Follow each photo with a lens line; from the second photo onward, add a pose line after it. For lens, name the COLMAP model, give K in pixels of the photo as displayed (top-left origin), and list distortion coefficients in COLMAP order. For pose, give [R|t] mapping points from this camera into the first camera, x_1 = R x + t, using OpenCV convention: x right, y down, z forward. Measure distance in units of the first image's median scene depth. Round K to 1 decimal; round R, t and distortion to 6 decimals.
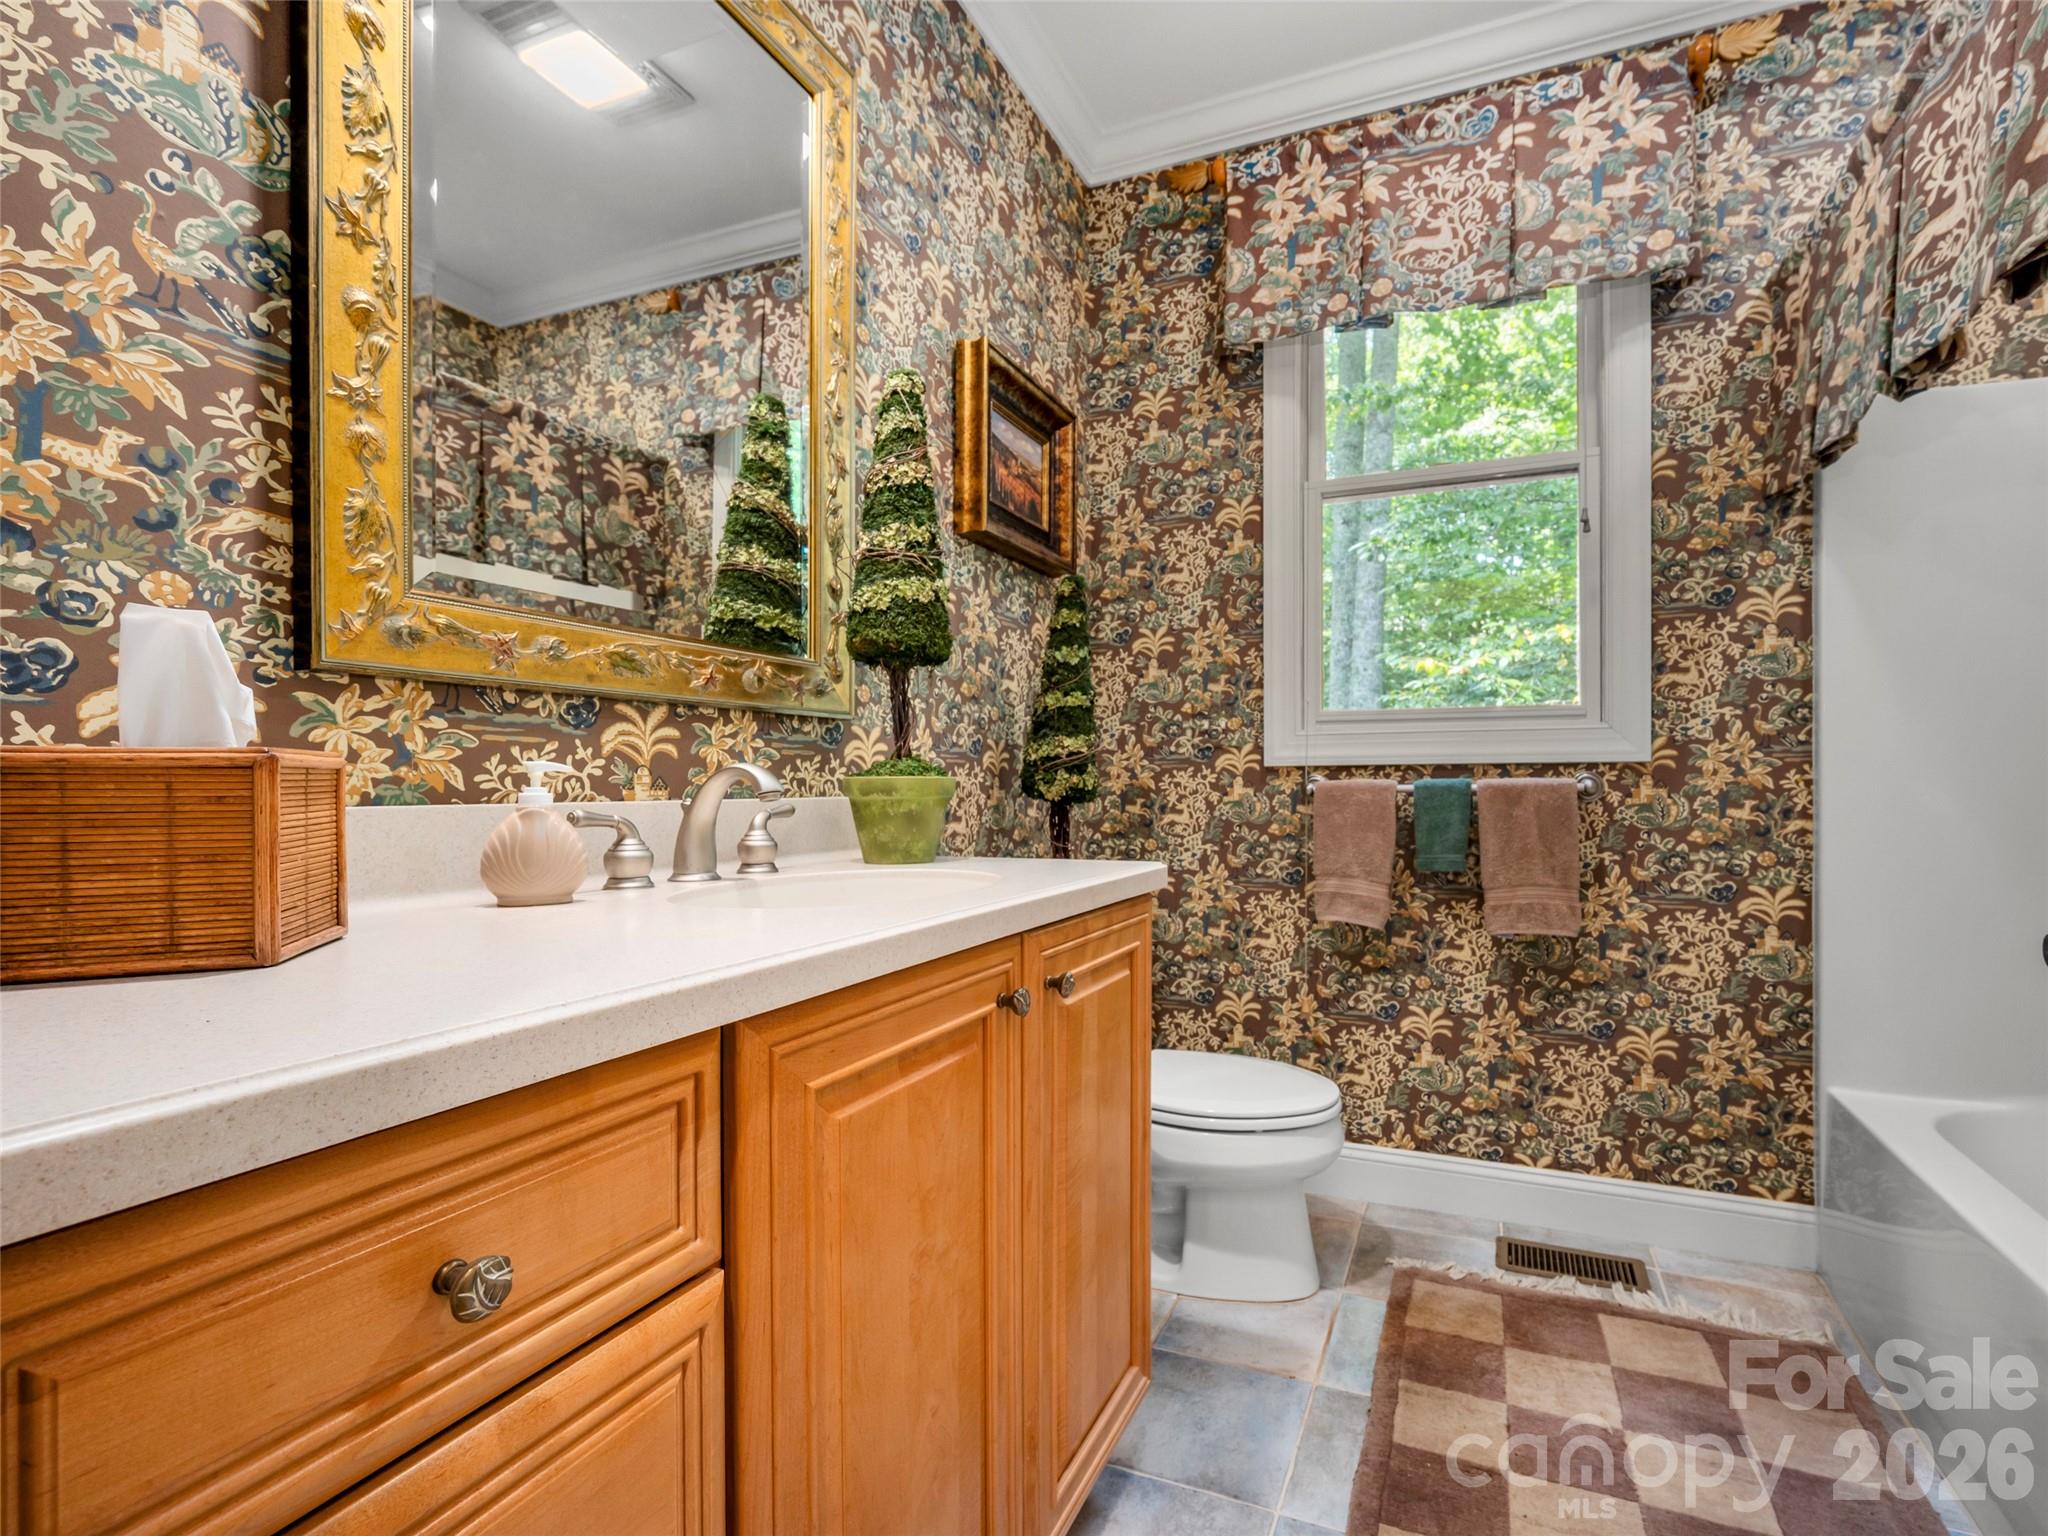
lens RADIAL K [[918.9, 0, 1026.0], [0, 918.9, 770.2], [0, 0, 1]] dist [0.003260, -0.001006]
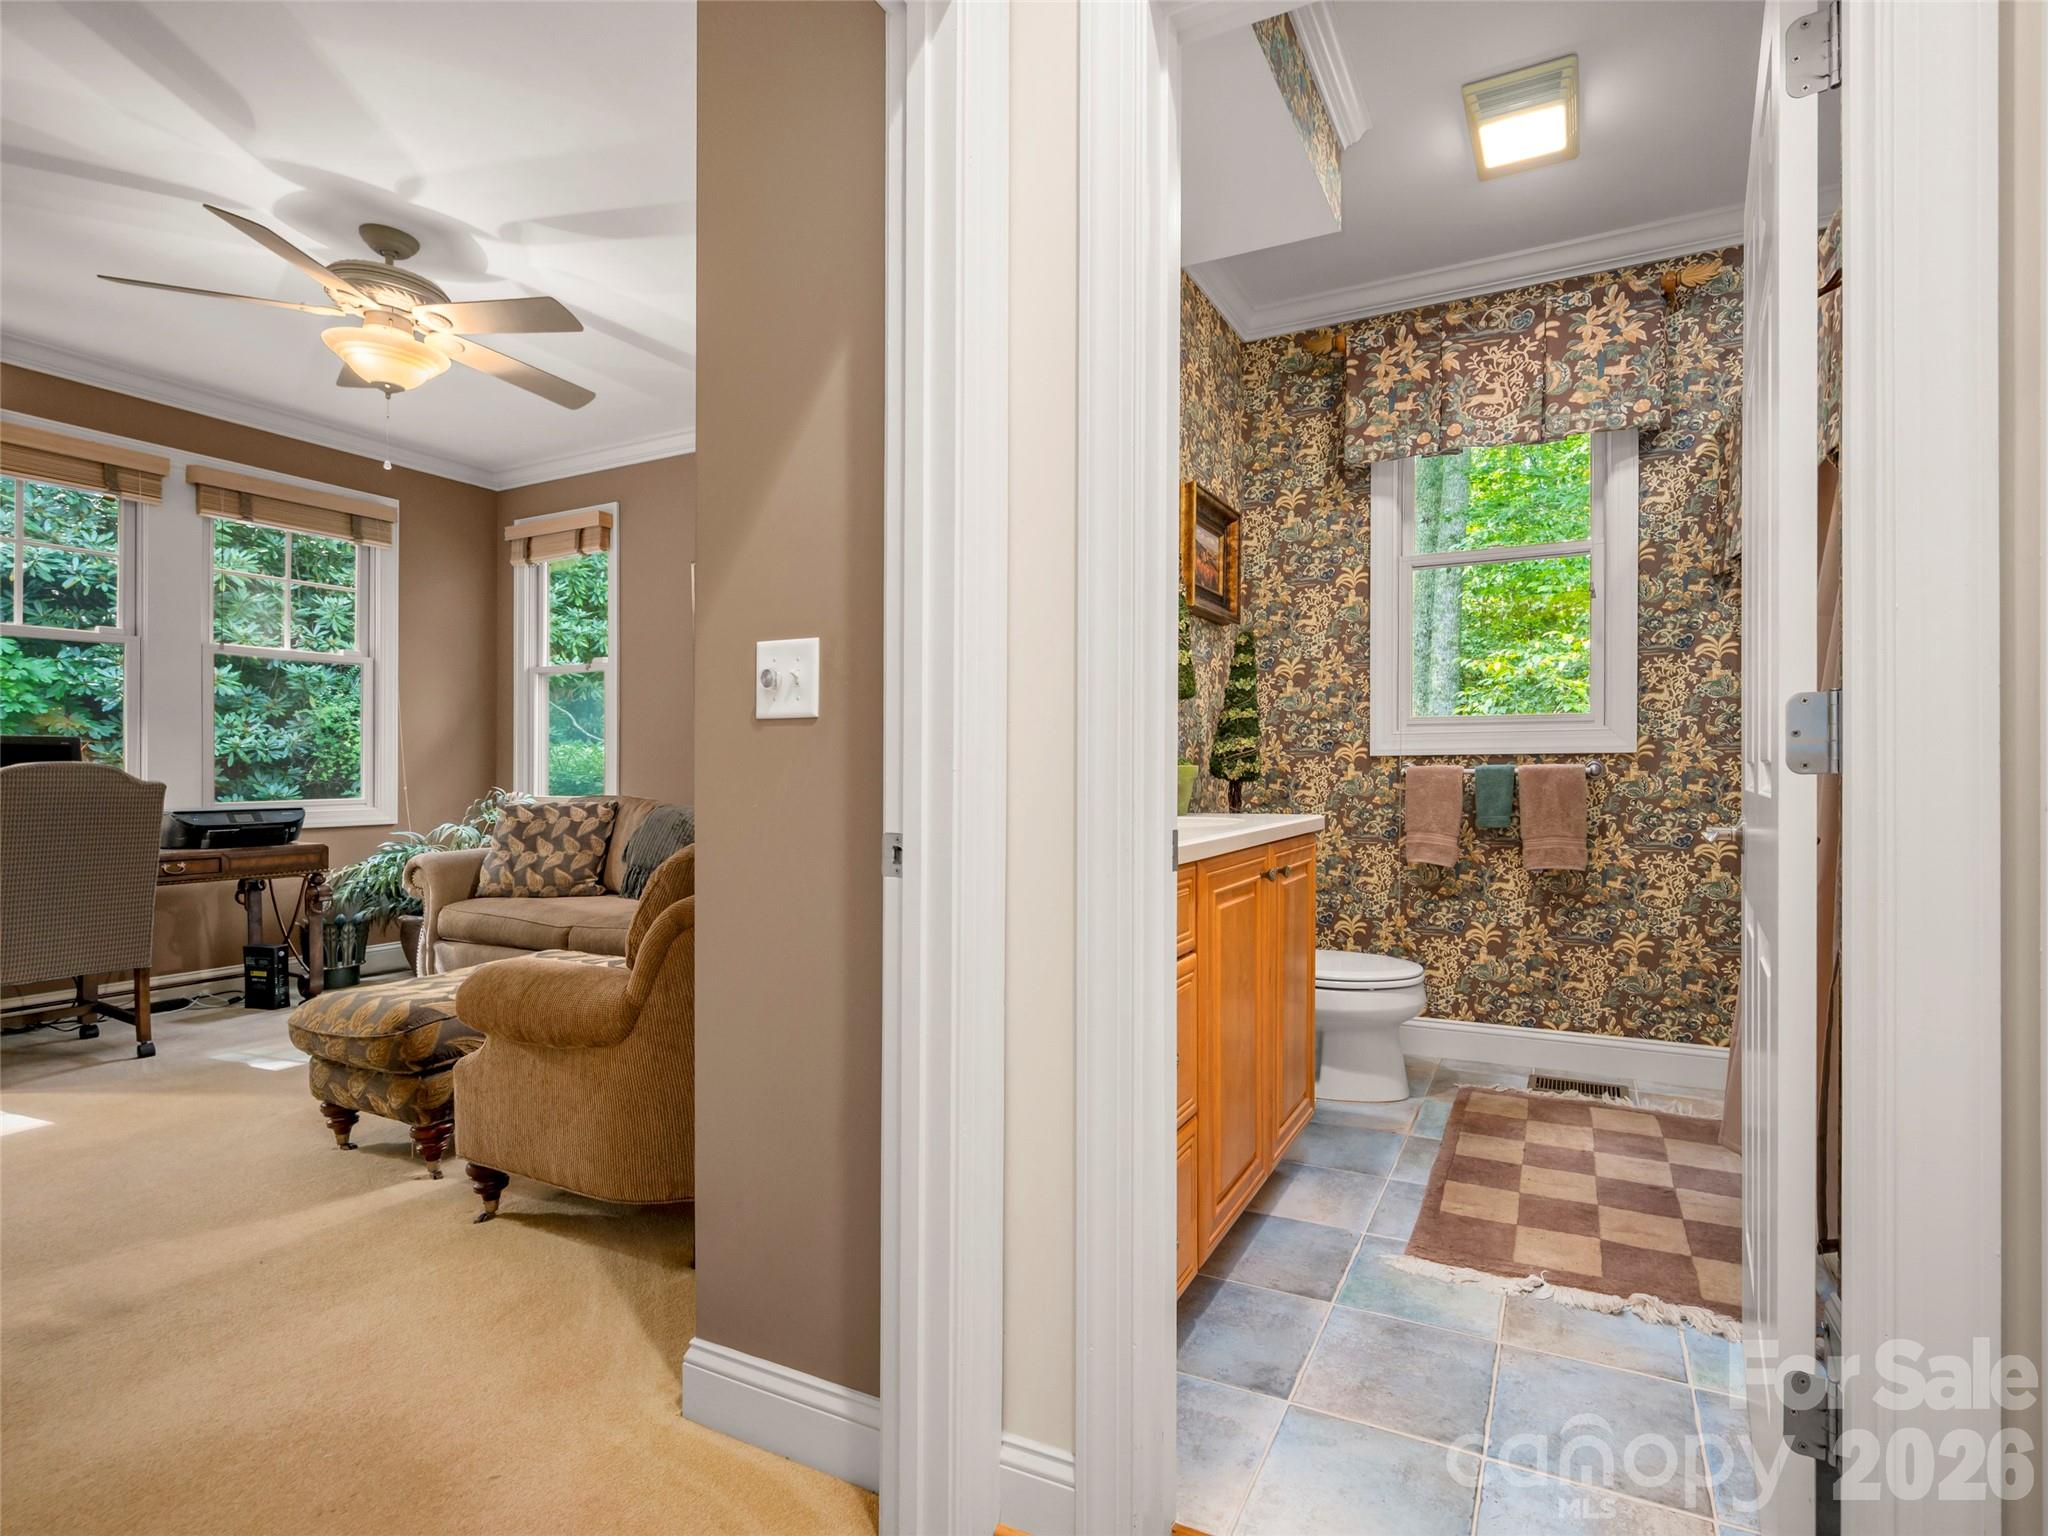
lens RADIAL K [[1047.7, 0, 1023.2], [0, 1047.7, 773.1], [0, 0, 1]] dist [0.003366, -0.000442]
pose [[0.999597, -0.002452, -0.028288, -0.258095], [0.003034, 0.999784, 0.020542, -0.014230], [0.028231, -0.020620, 0.999389, -0.710762]]
